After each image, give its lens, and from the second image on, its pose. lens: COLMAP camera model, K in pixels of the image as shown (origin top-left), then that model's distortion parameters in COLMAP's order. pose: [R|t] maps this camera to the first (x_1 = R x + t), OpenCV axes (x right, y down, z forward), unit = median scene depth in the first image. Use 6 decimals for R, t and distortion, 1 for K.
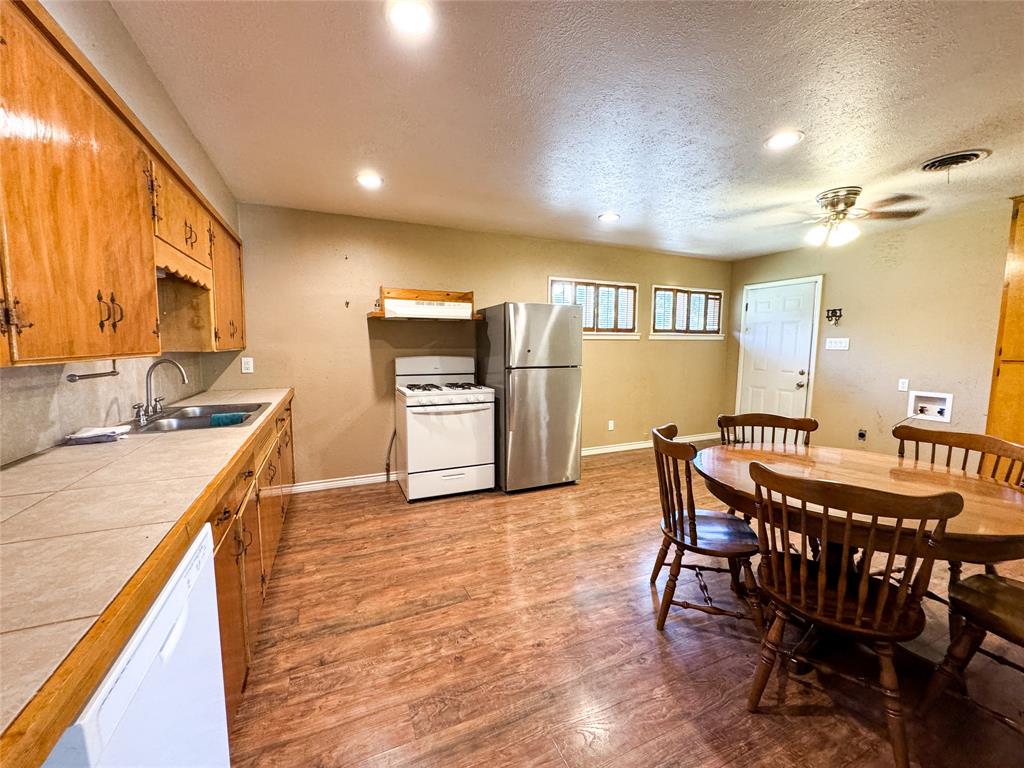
lens RADIAL K [[406.0, 0, 506.6], [0, 406.0, 381.0], [0, 0, 1]] dist [-0.003589, -0.000119]
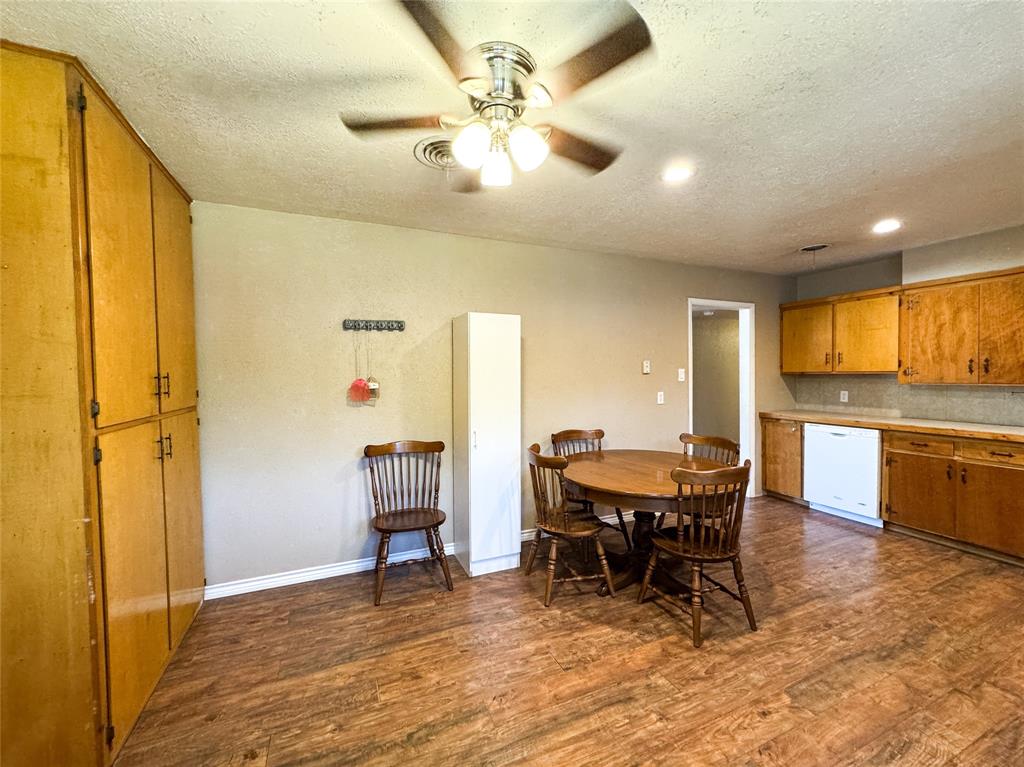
lens RADIAL K [[413.9, 0, 509.0], [0, 413.9, 382.4], [0, 0, 1]] dist [-0.005270, 0.000049]
pose [[-0.999948, 0.003974, 0.009362, 0.665136], [0.005012, 0.993511, 0.113629, -0.131287], [-0.008849, 0.113670, -0.993479, 1.251308]]
